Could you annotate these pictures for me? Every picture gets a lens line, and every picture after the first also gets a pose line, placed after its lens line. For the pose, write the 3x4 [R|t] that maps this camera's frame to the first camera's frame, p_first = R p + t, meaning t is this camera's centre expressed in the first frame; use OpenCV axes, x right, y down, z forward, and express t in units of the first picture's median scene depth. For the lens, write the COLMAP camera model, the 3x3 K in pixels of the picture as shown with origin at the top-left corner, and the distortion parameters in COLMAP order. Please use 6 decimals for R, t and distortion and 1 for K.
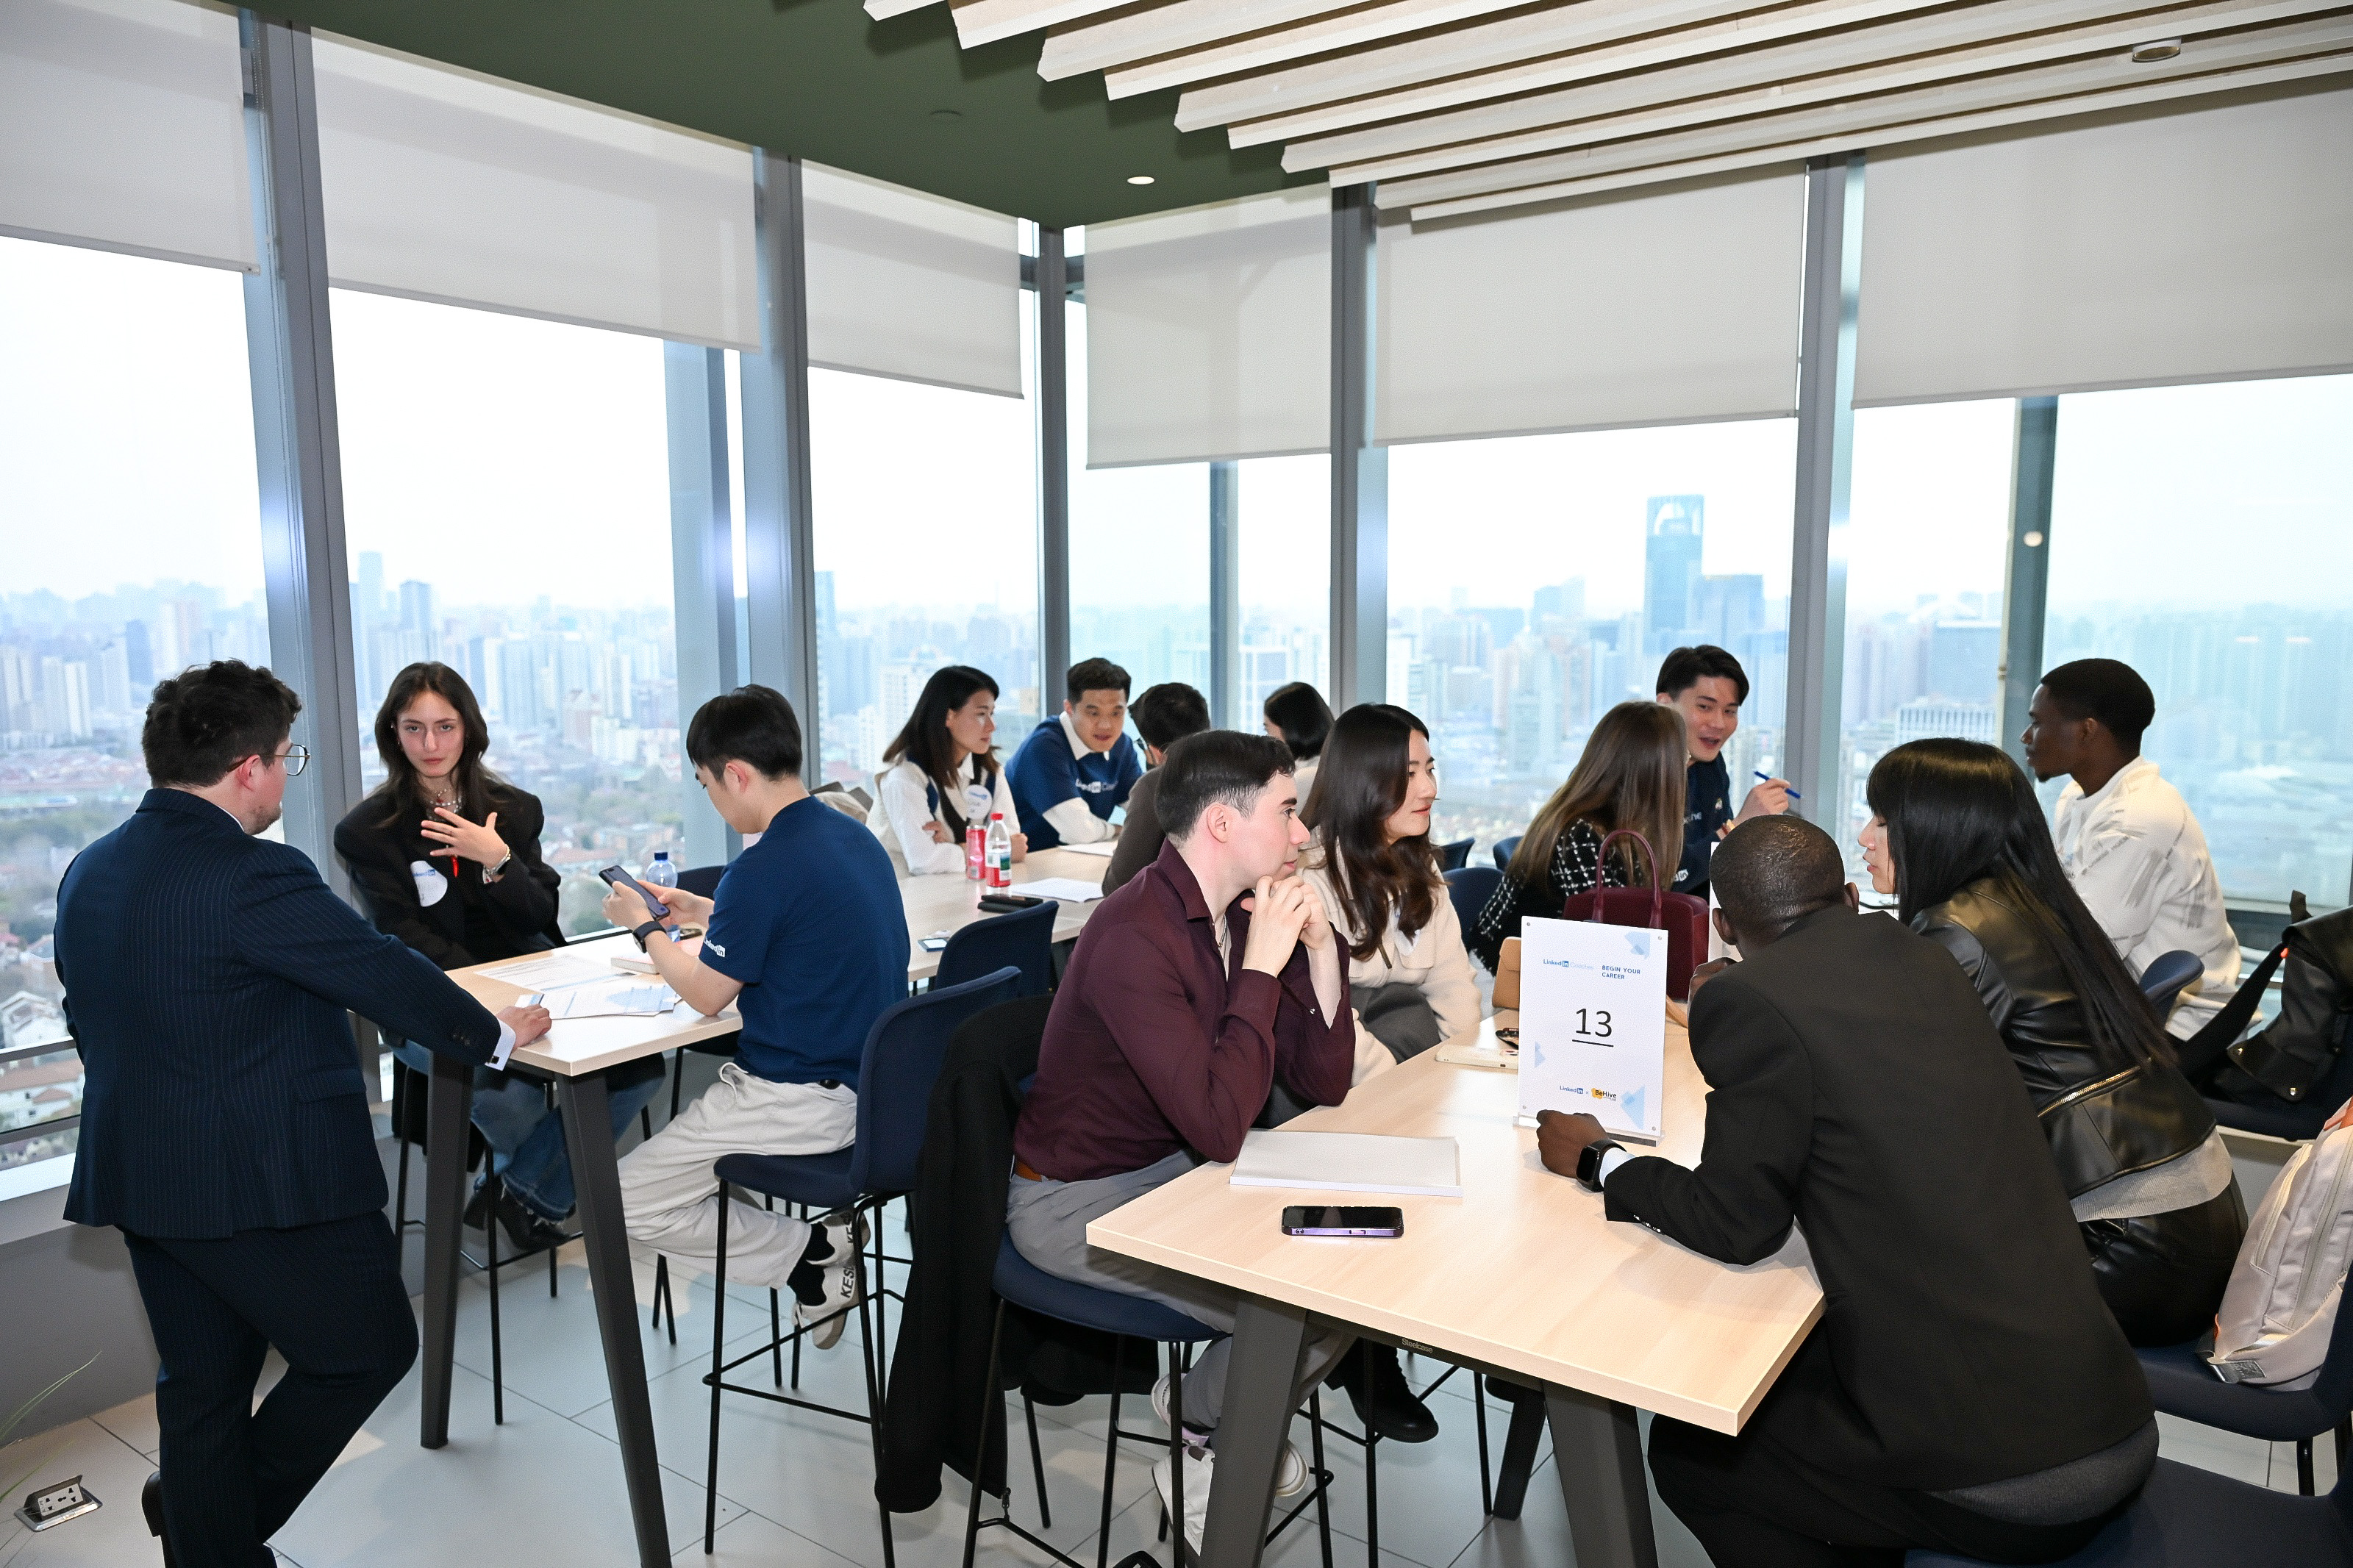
lens RADIAL K [[1615.0, 0, 1191.8], [0, 1615.0, 781.7], [0, 0, 1]] dist [0.040716, 0.032805]
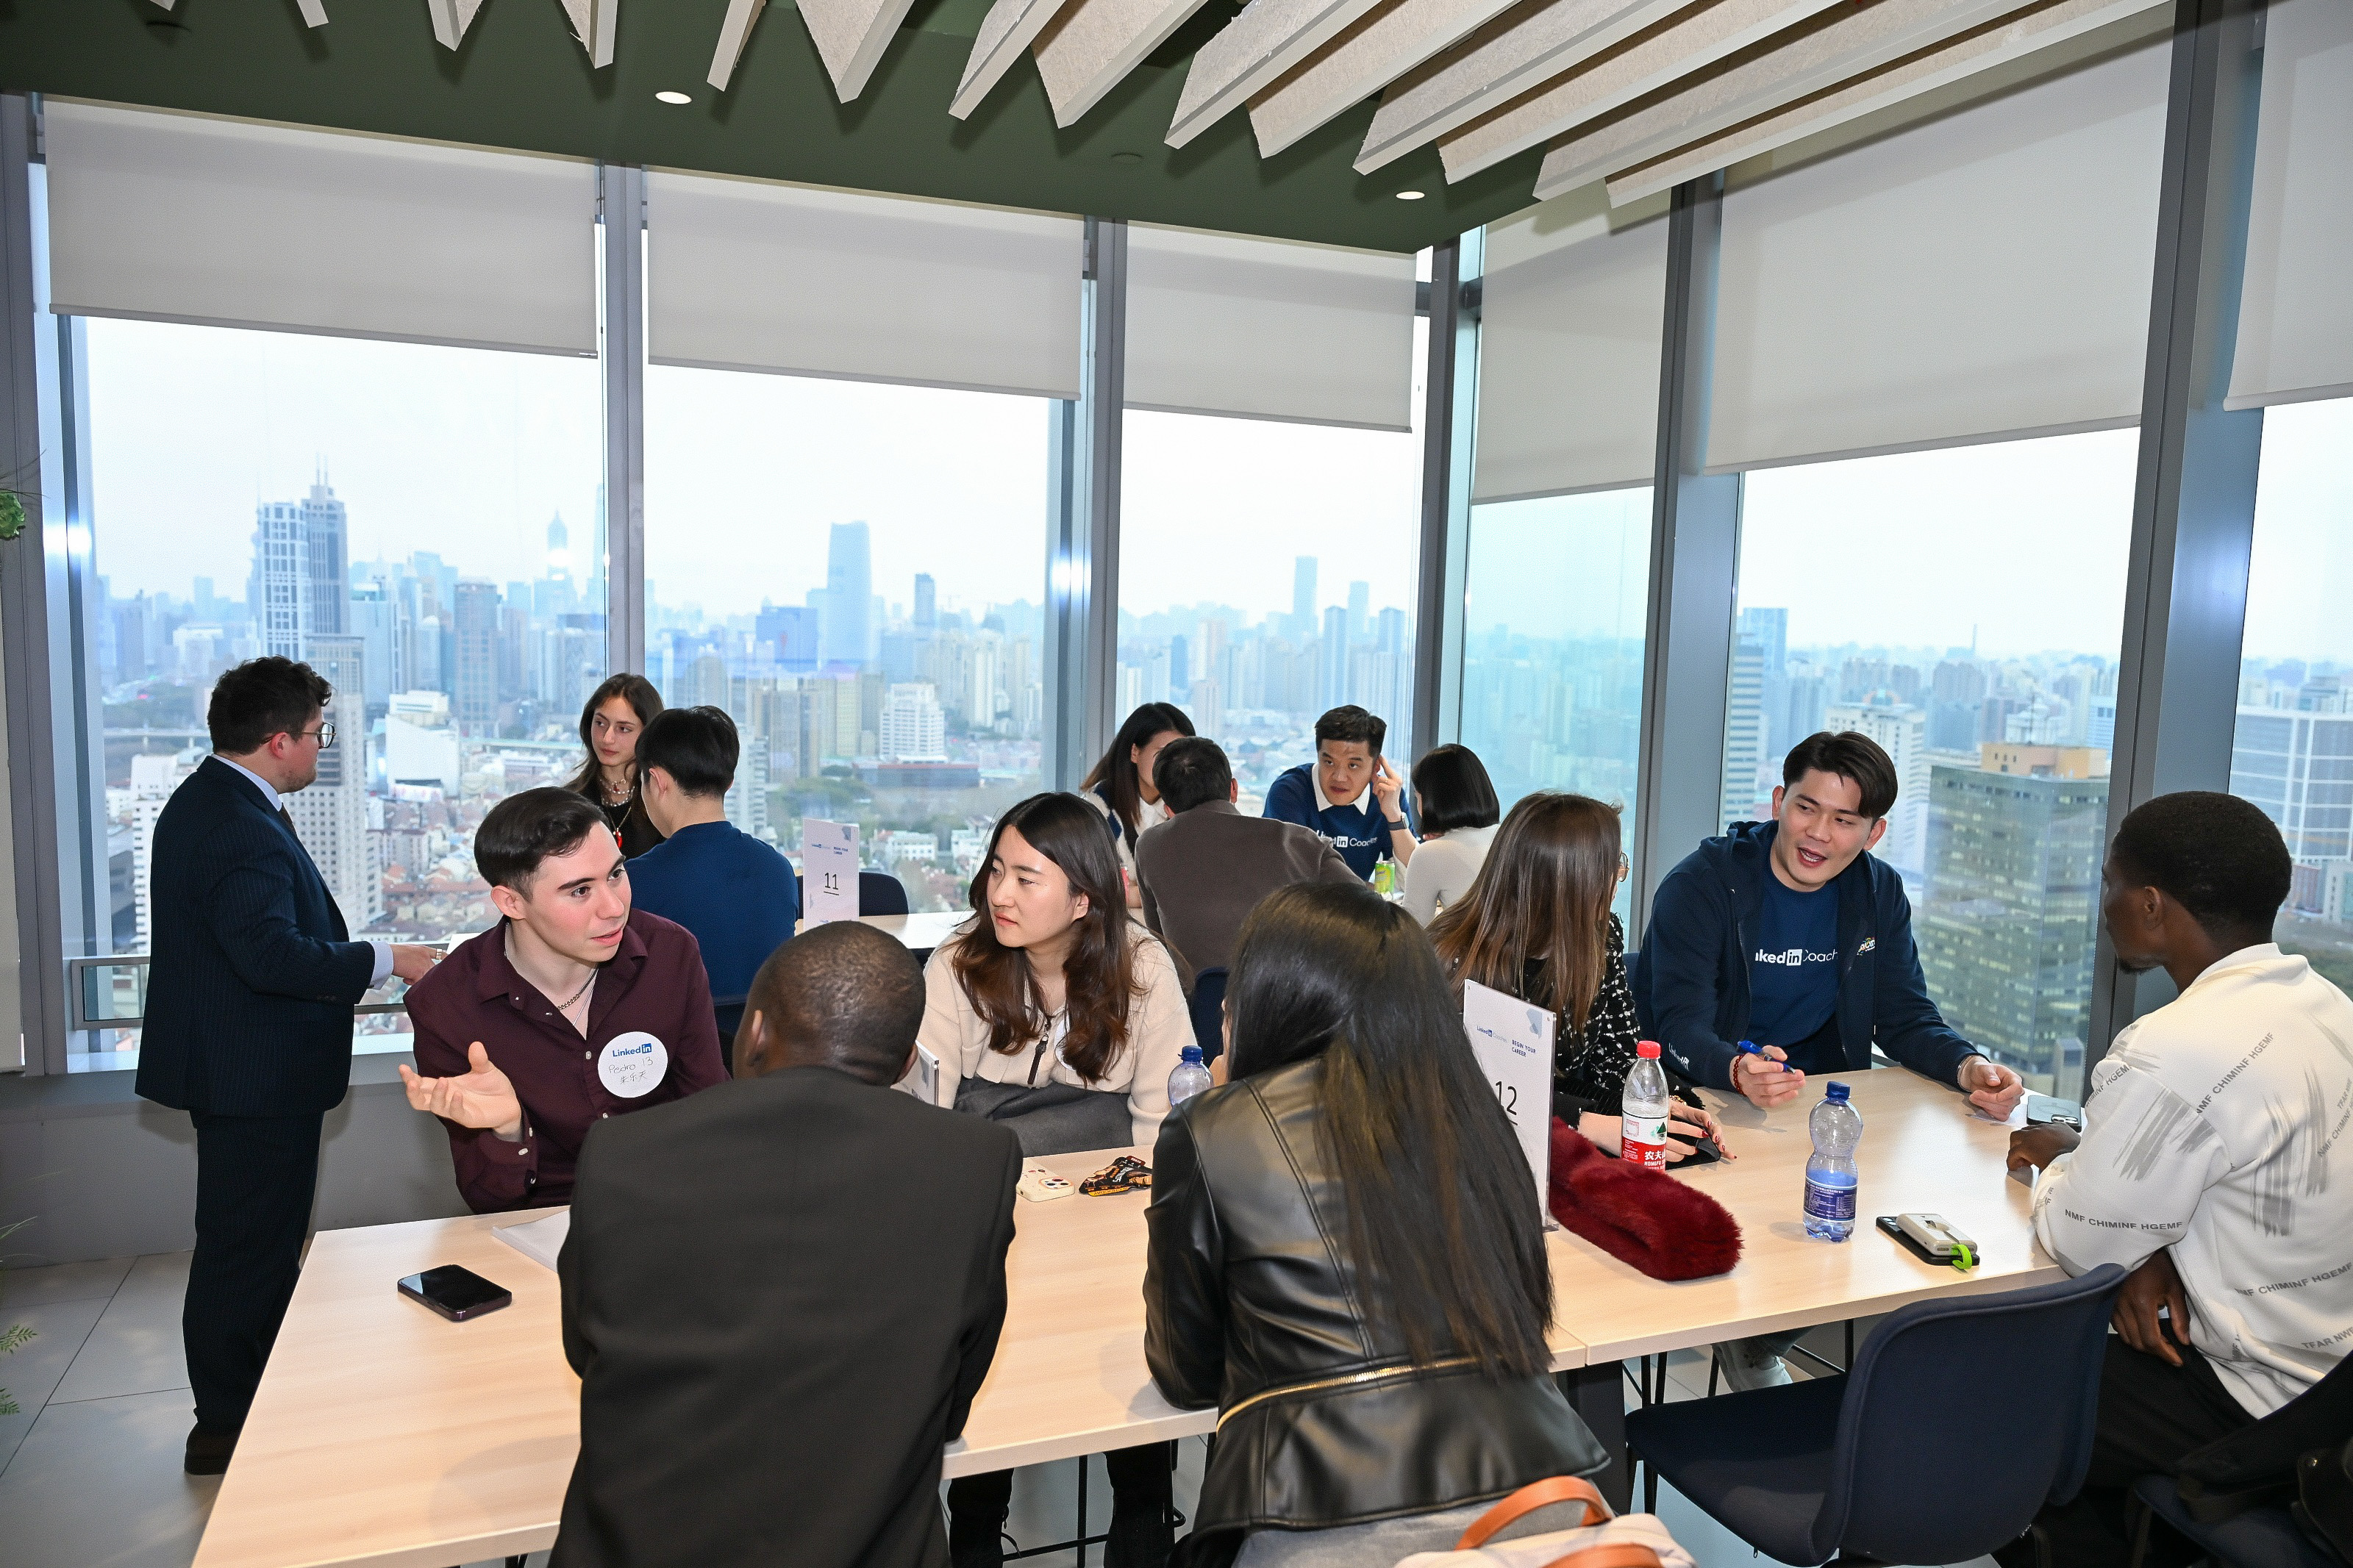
lens RADIAL K [[1615.0, 0, 1191.8], [0, 1615.0, 781.7], [0, 0, 1]] dist [0.040716, 0.032805]
pose [[0.842604, 0.087435, -0.531388, 0.349222], [-0.098369, 0.995120, 0.007757, -0.028032], [0.529473, 0.045736, 0.847093, 0.144026]]
